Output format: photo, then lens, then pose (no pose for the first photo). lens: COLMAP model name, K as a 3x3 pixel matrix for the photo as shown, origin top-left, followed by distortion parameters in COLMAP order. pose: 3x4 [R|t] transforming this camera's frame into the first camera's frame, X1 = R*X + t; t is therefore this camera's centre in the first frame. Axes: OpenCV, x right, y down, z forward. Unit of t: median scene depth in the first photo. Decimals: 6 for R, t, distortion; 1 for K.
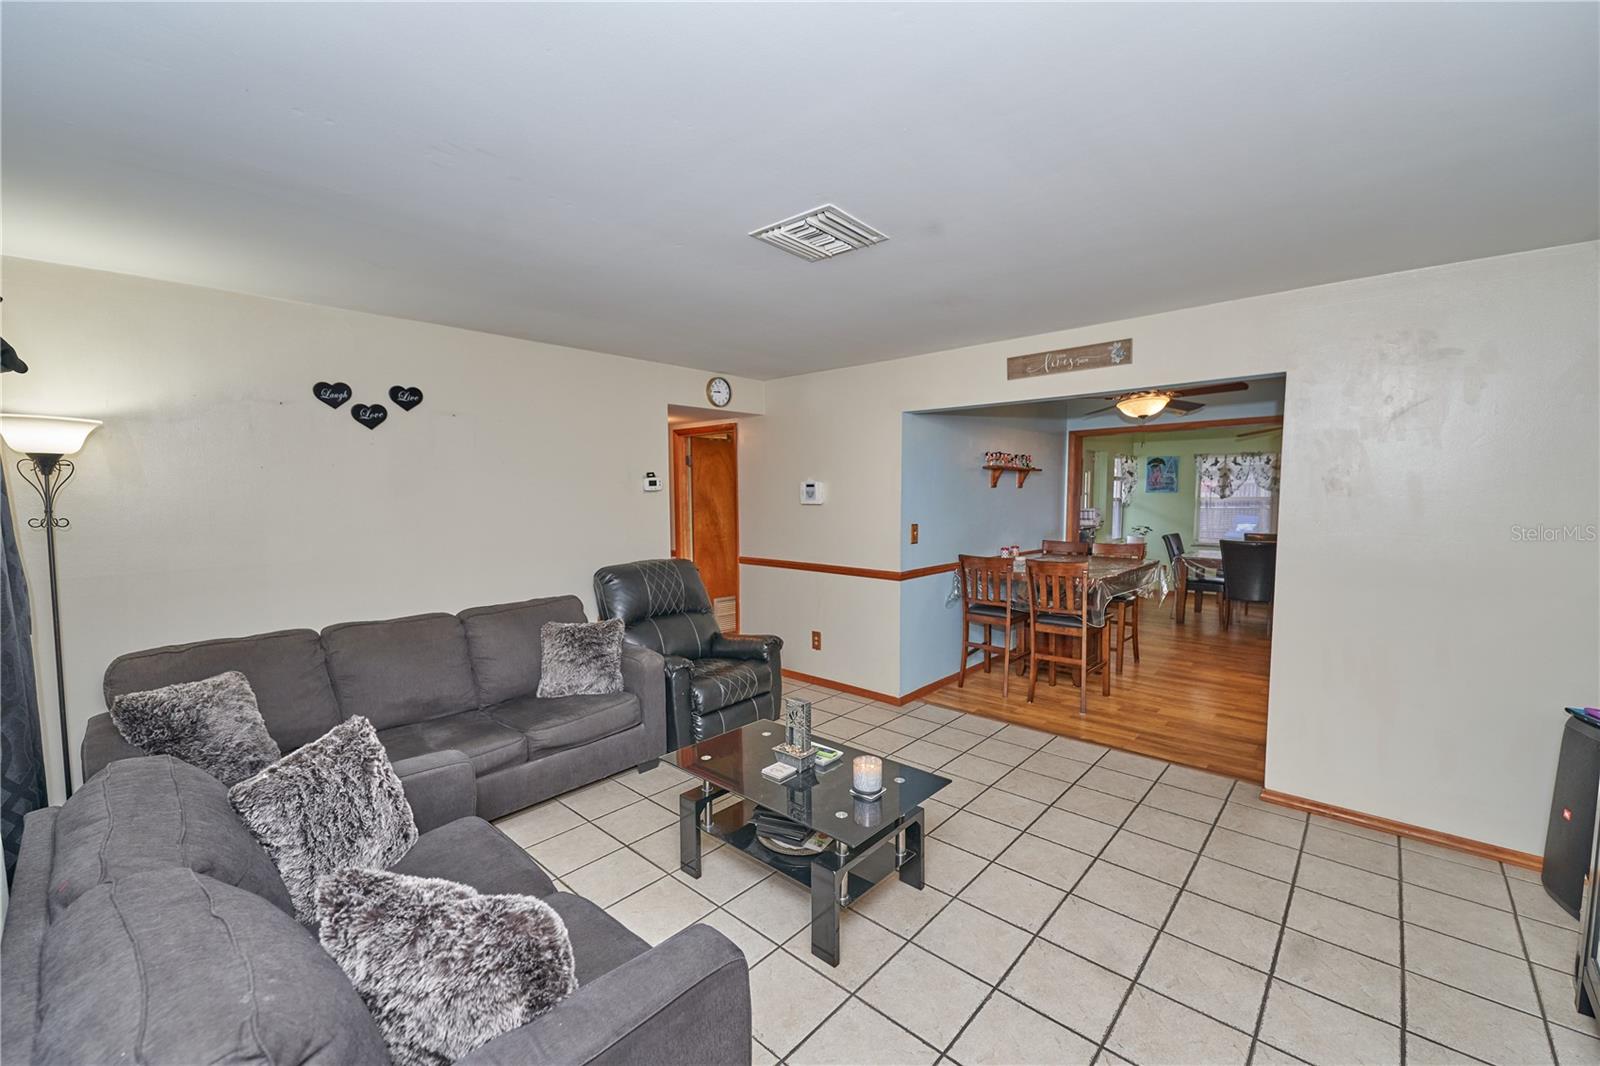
lens RADIAL K [[642.0, 0, 804.9], [0, 642.0, 543.1], [0, 0, 1]] dist [0.011658, -0.008281]
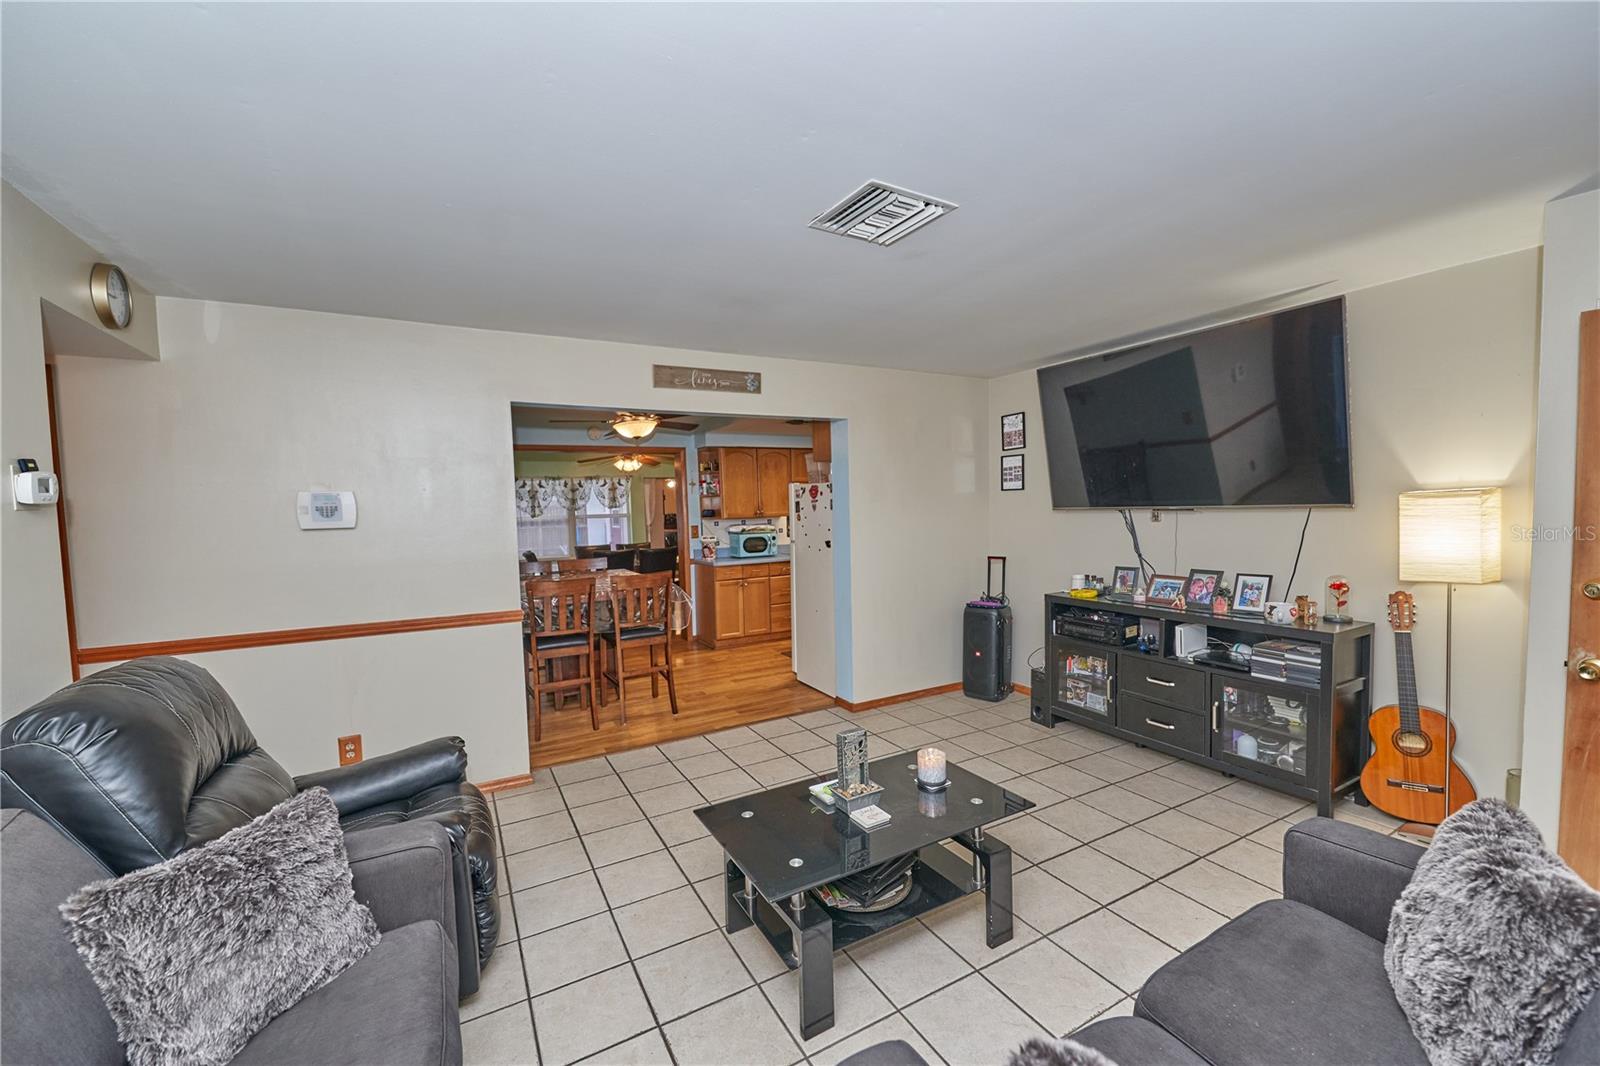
lens RADIAL K [[642.0, 0, 804.9], [0, 642.0, 543.1], [0, 0, 1]] dist [0.011658, -0.008281]
pose [[0.322238, -0.058841, 0.944828, -0.424006], [0.100609, 0.994542, 0.027624, -0.018940], [-0.941297, 0.086157, 0.326399, 0.384848]]
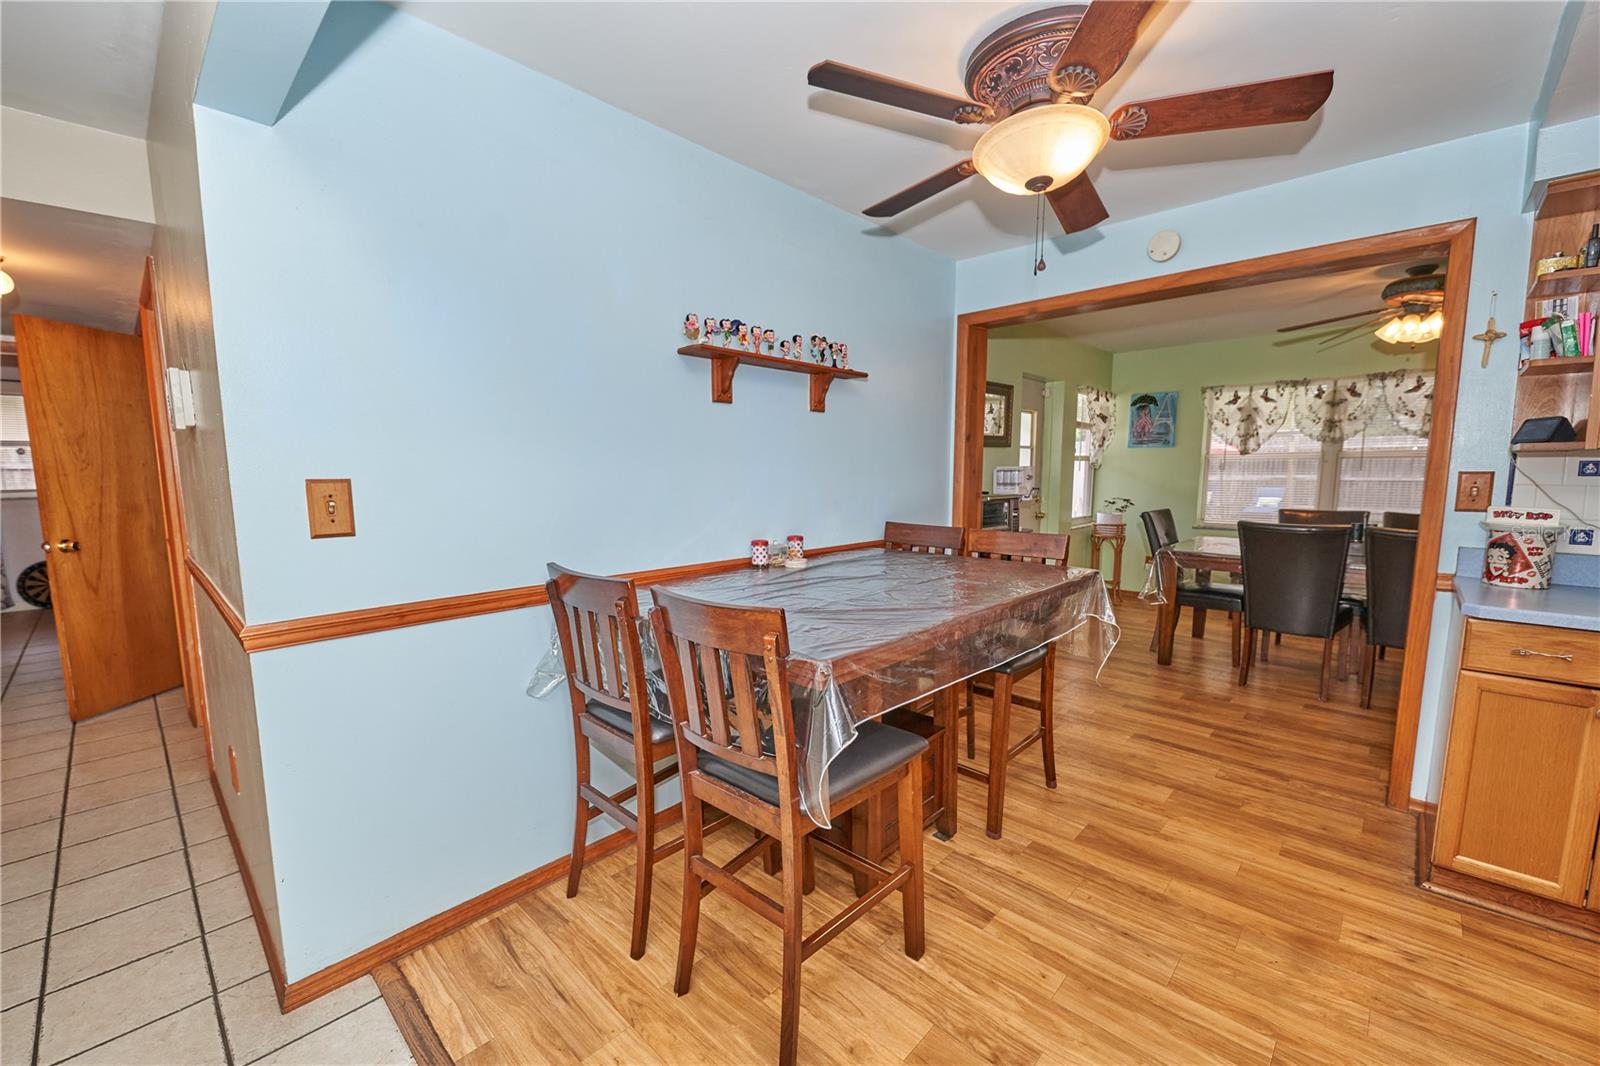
lens RADIAL K [[643.4, 0, 806.3], [0, 643.4, 544.2], [0, 0, 1]] dist [0.013272, -0.008962]
pose [[0.999893, 0.003154, -0.014267, 0.397614], [-0.002577, 0.999186, 0.040263, -0.009067], [0.014382, -0.040222, 0.999087, 0.622092]]
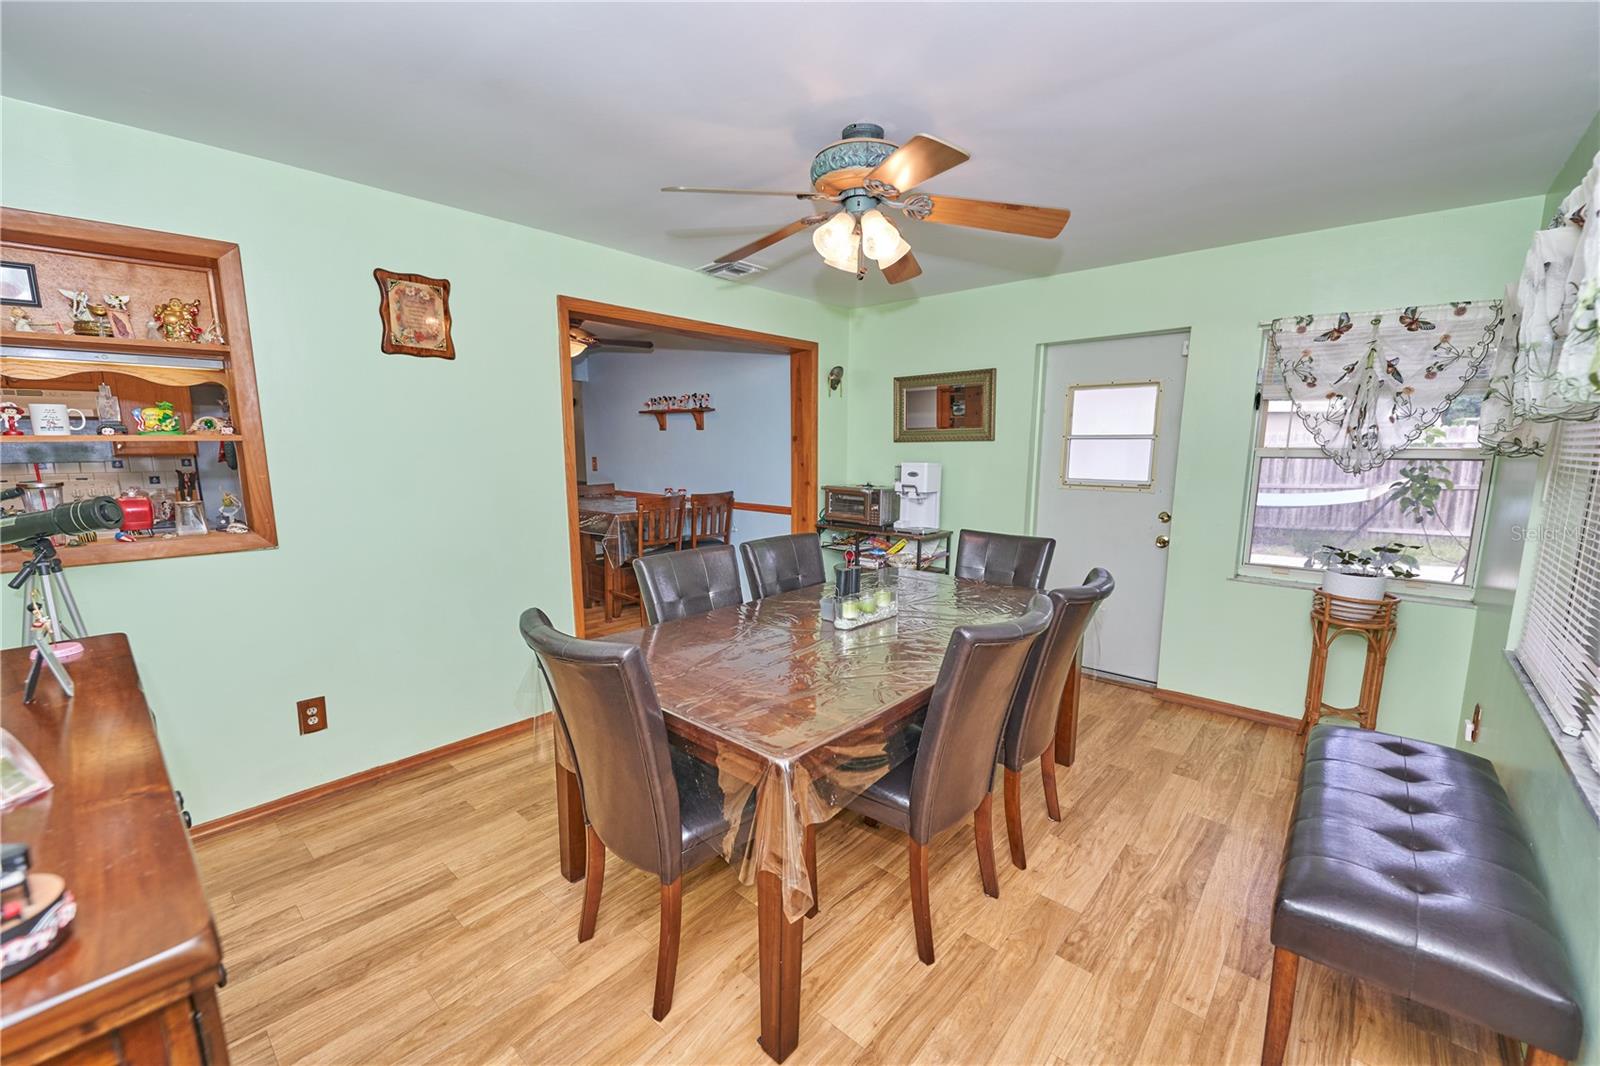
lens RADIAL K [[642.0, 0, 804.9], [0, 642.0, 543.1], [0, 0, 1]] dist [0.011658, -0.008281]
pose [[0.010103, 0.162544, -0.986650, 1.542869], [-0.082886, 0.983441, 0.161166, -0.103686], [0.996508, 0.080151, 0.023408, 1.358545]]
